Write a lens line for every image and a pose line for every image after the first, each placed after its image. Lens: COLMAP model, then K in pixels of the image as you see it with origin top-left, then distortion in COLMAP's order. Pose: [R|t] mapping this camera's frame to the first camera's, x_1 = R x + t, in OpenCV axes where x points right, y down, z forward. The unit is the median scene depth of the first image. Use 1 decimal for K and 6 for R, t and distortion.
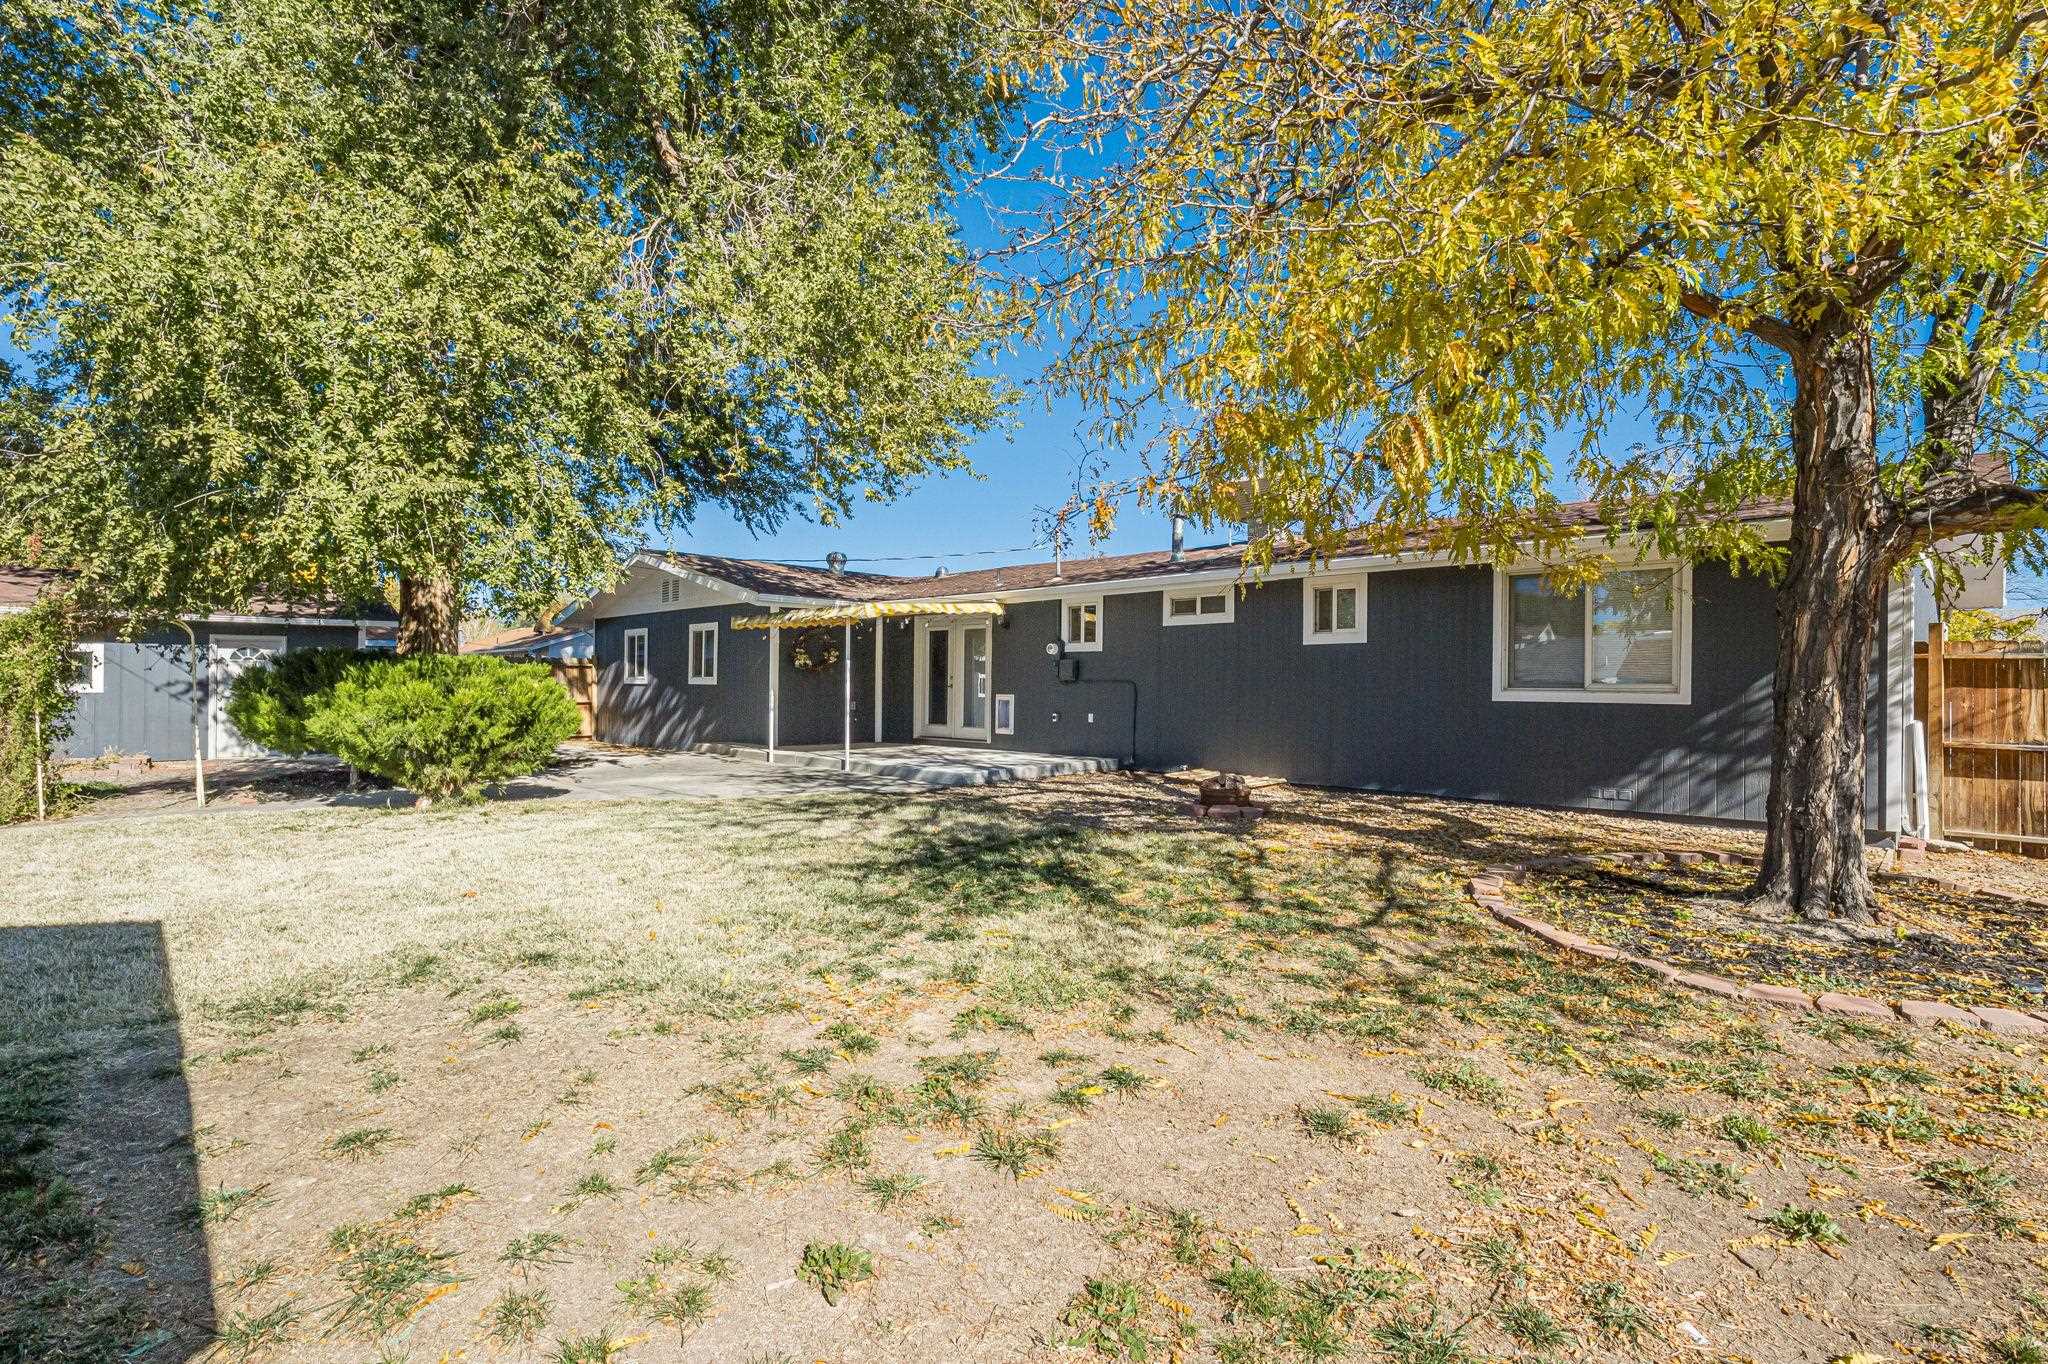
lens RADIAL K [[985.0, 0, 1016.7], [0, 985.0, 681.0], [0, 0, 1]] dist [-0.014239, 0.000219]
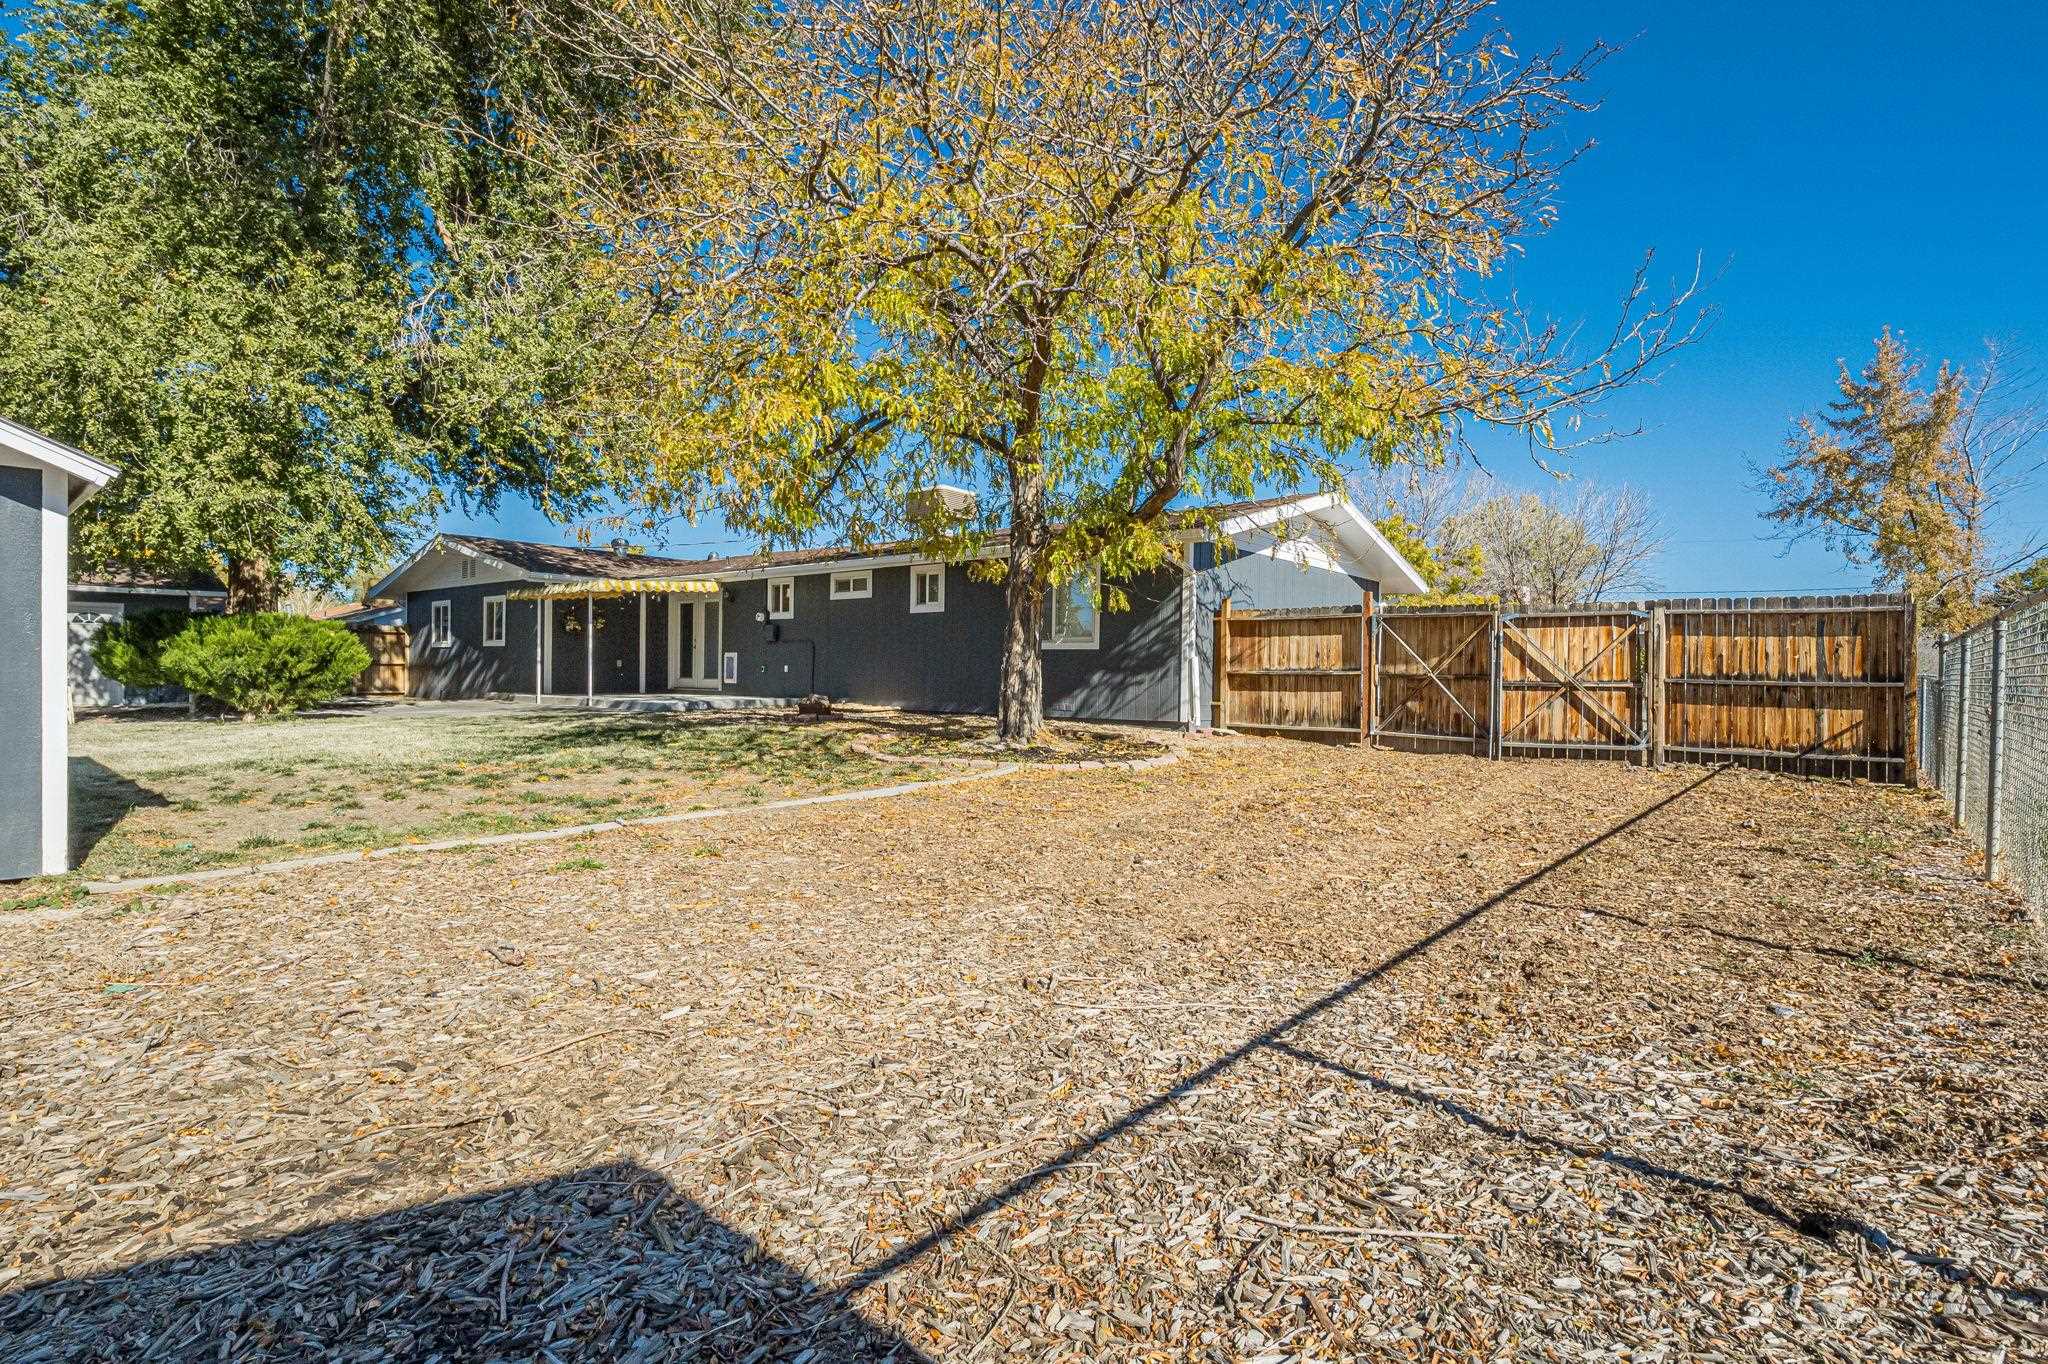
lens RADIAL K [[985.0, 0, 1013.3], [0, 985.0, 689.9], [0, 0, 1]] dist [-0.014239, 0.000219]
pose [[0.993525, -0.000009, 0.113613, 0.300706], [-0.002957, 0.999659, 0.025935, 0.040612], [-0.113574, -0.026103, 0.993187, -0.476406]]
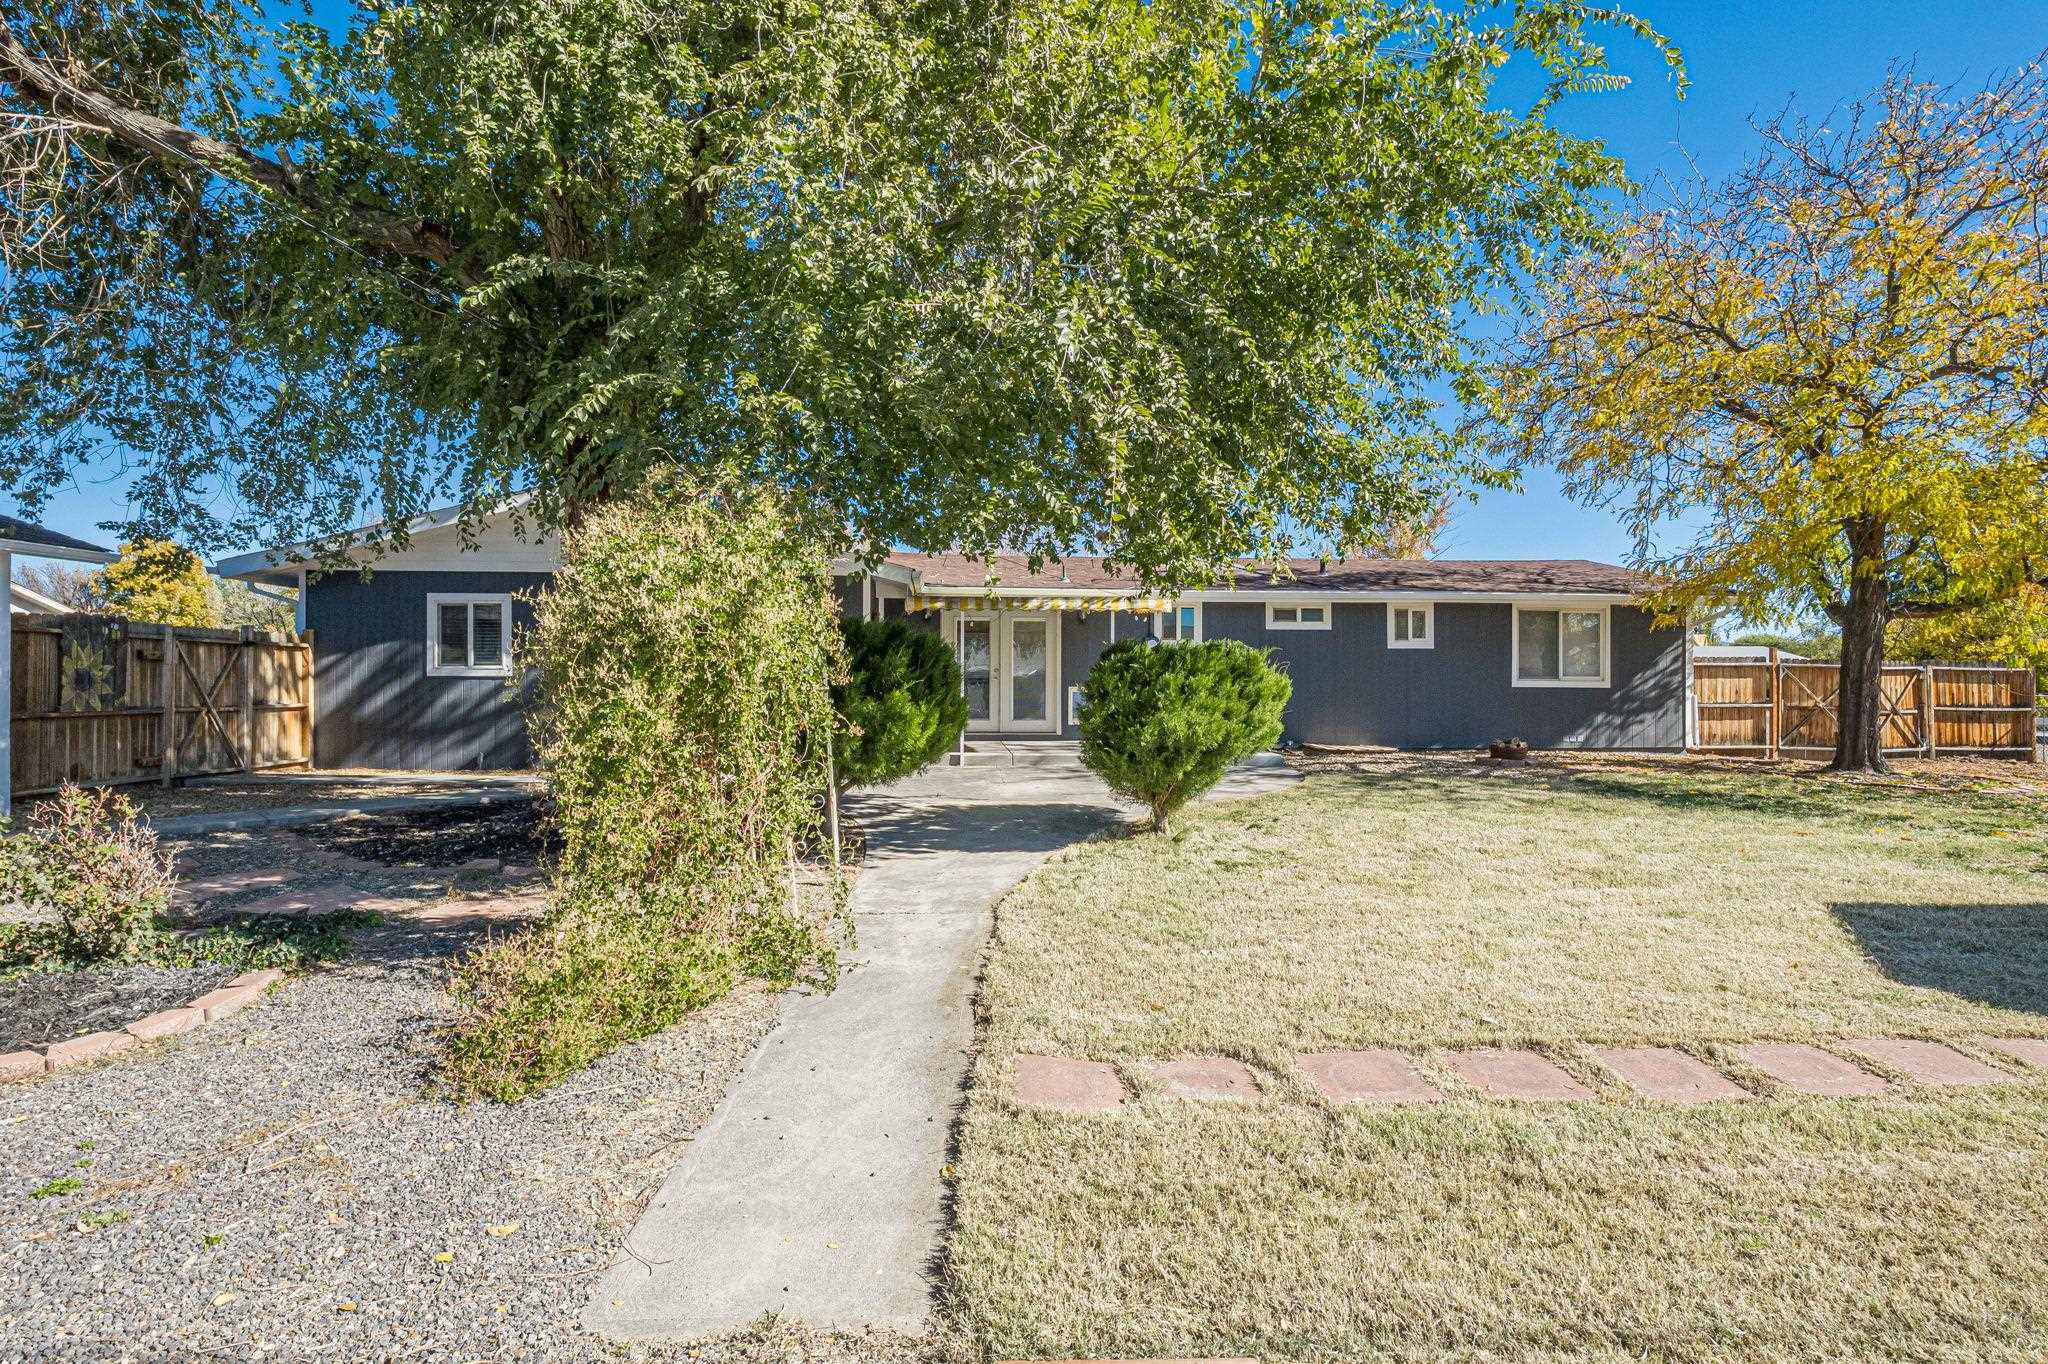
lens RADIAL K [[985.0, 0, 1017.9], [0, 985.0, 682.1], [0, 0, 1]] dist [-0.014239, 0.000219]
pose [[0.652119, -0.002073, 0.758114, -1.201637], [-0.003116, 0.999980, 0.005415, 0.005104], [-0.758110, -0.005894, 0.652100, 0.528903]]
